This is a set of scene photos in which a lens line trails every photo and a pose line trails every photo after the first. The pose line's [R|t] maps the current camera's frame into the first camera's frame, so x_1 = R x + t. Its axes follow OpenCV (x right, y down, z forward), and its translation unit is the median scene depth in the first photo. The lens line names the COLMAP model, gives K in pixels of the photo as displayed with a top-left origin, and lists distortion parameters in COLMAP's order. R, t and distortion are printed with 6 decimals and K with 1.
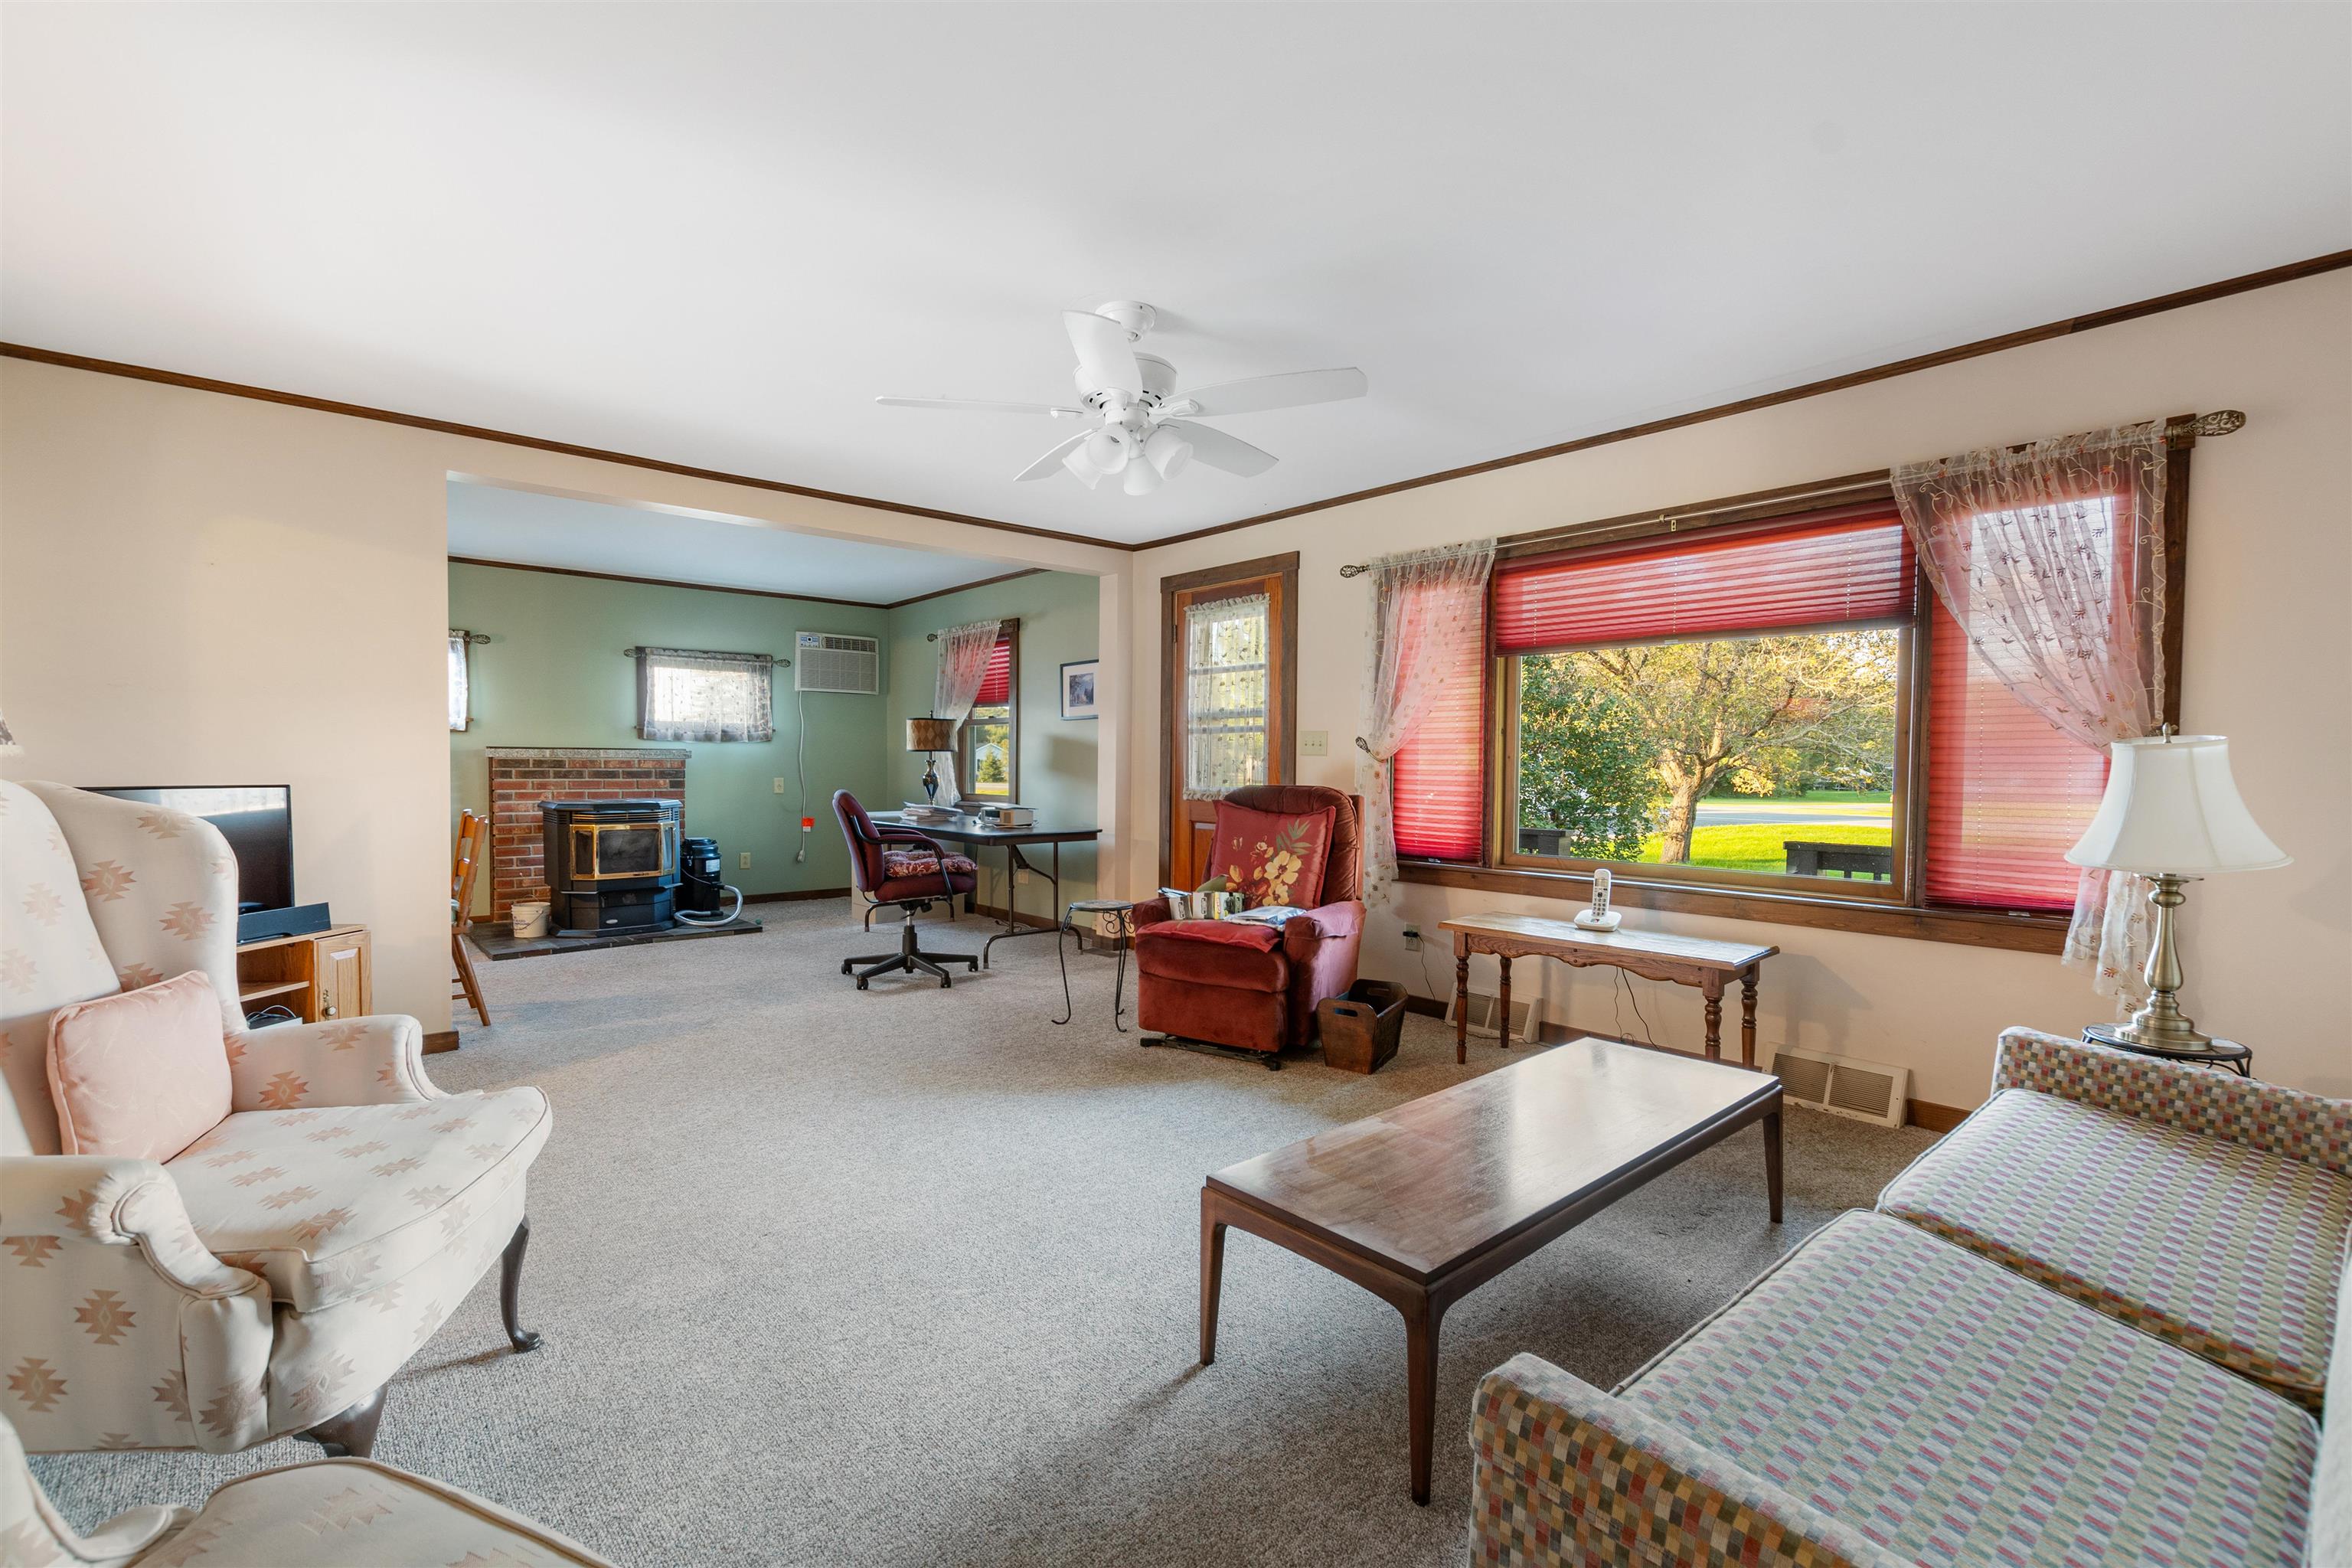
lens RADIAL K [[1040.3, 0, 1163.7], [0, 1040.3, 792.5], [0, 0, 1]] dist [0.000396, -0.001469]
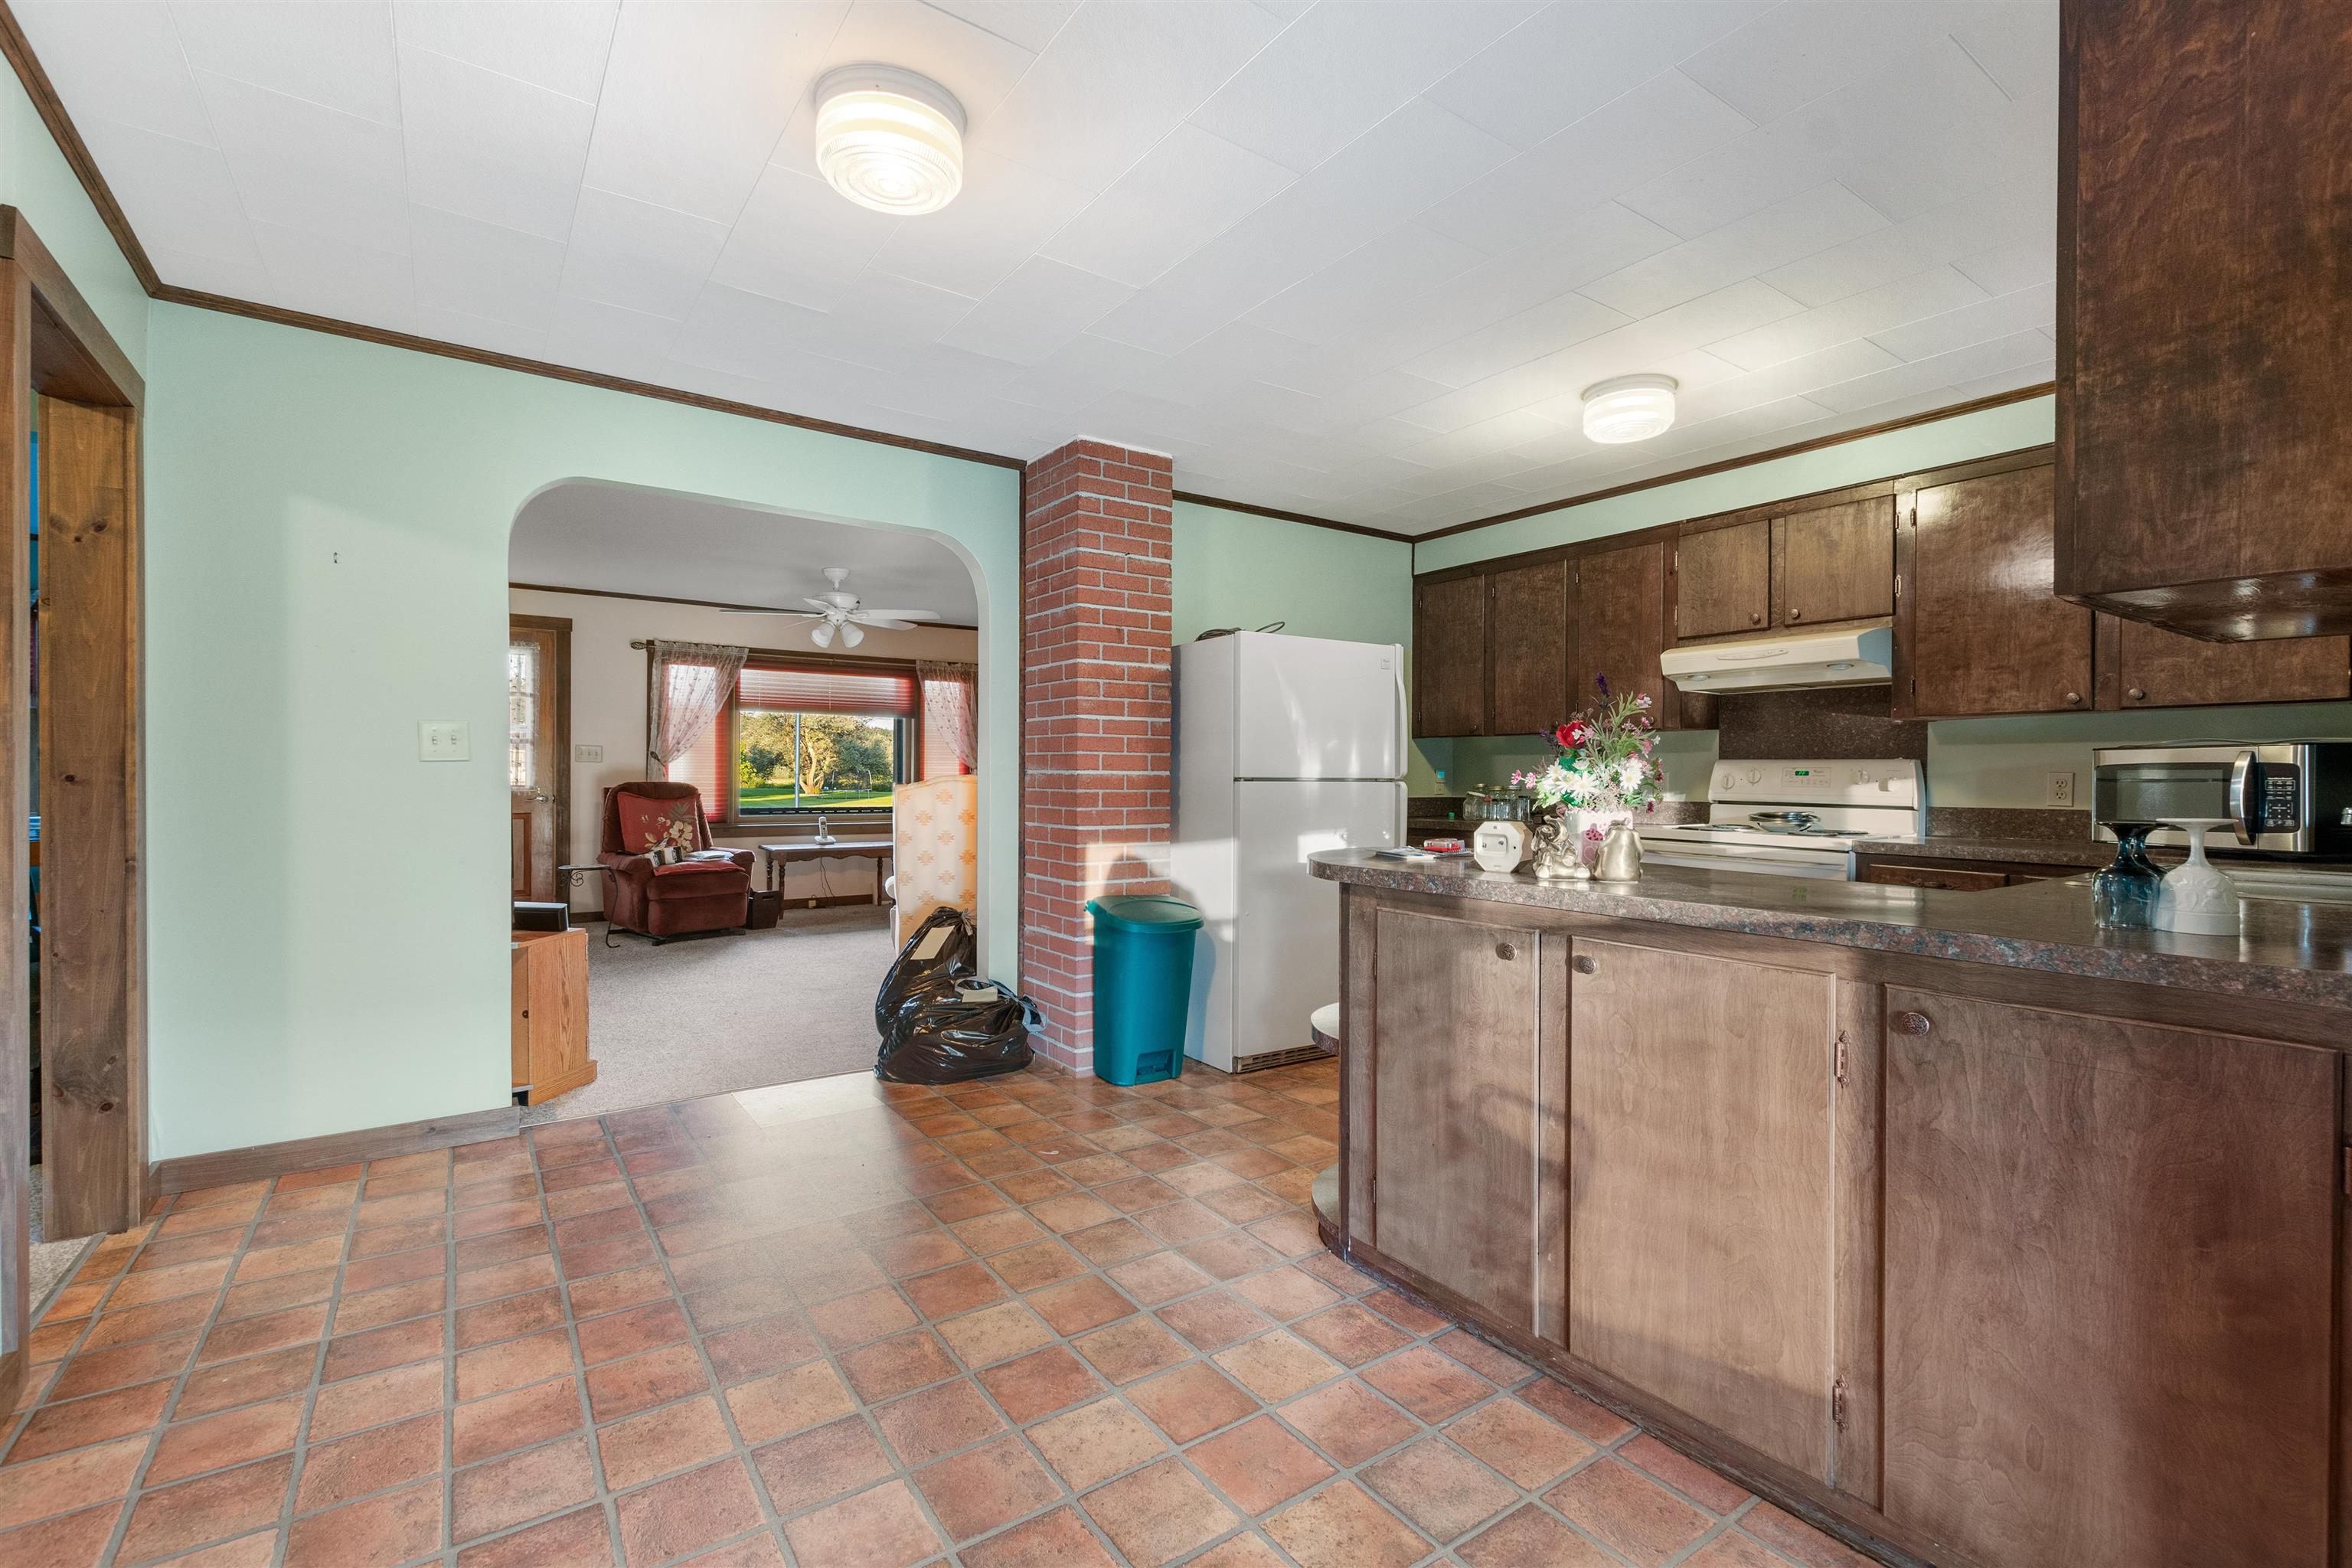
lens RADIAL K [[1033.2, 0, 1176.0], [0, 1033.2, 784.0], [0, 0, 1]] dist [-0.001501, -0.000707]
pose [[0.117707, -0.016502, 0.992911, -0.920777], [0.017948, 0.999734, 0.014488, -0.008238], [-0.992886, 0.016116, 0.117972, 0.006040]]
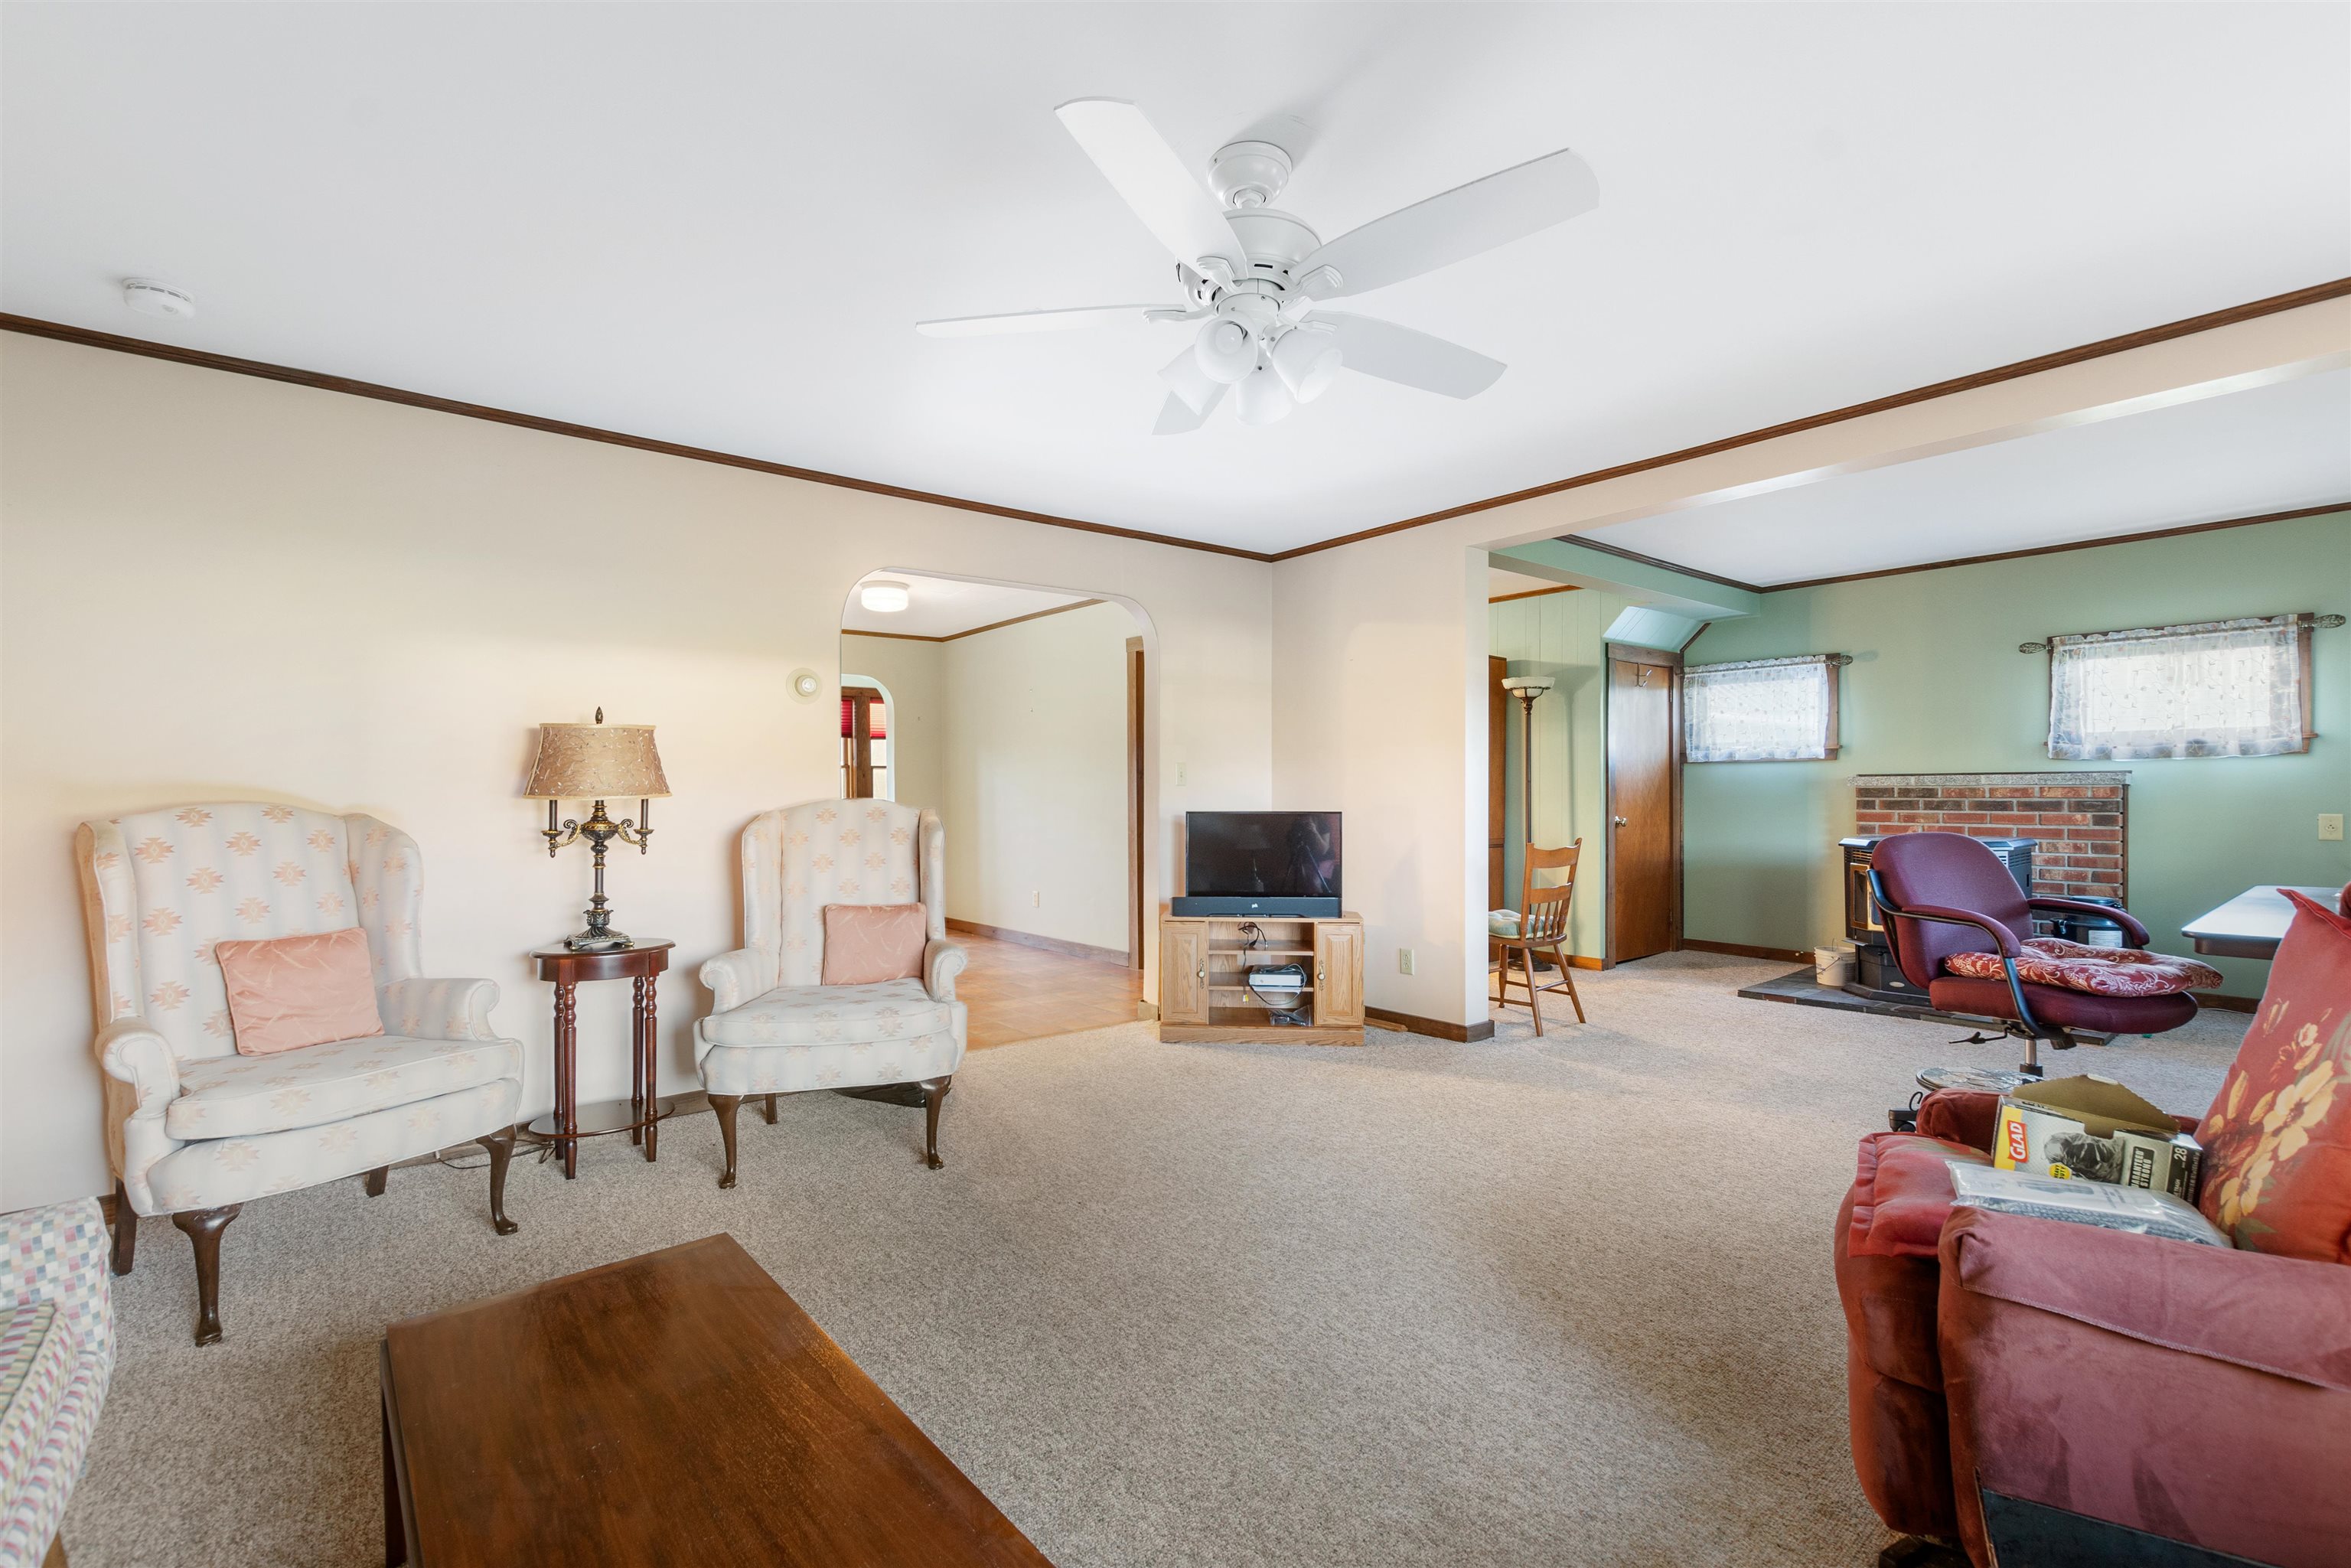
lens RADIAL K [[1039.9, 0, 1163.2], [0, 1039.9, 792.5], [0, 0, 1]] dist [0.000396, -0.001469]
pose [[-0.033182, -0.004019, -0.999441, 0.290698], [-0.021304, 0.999768, -0.003313, -0.011978], [0.999222, 0.021182, -0.033260, 0.414613]]
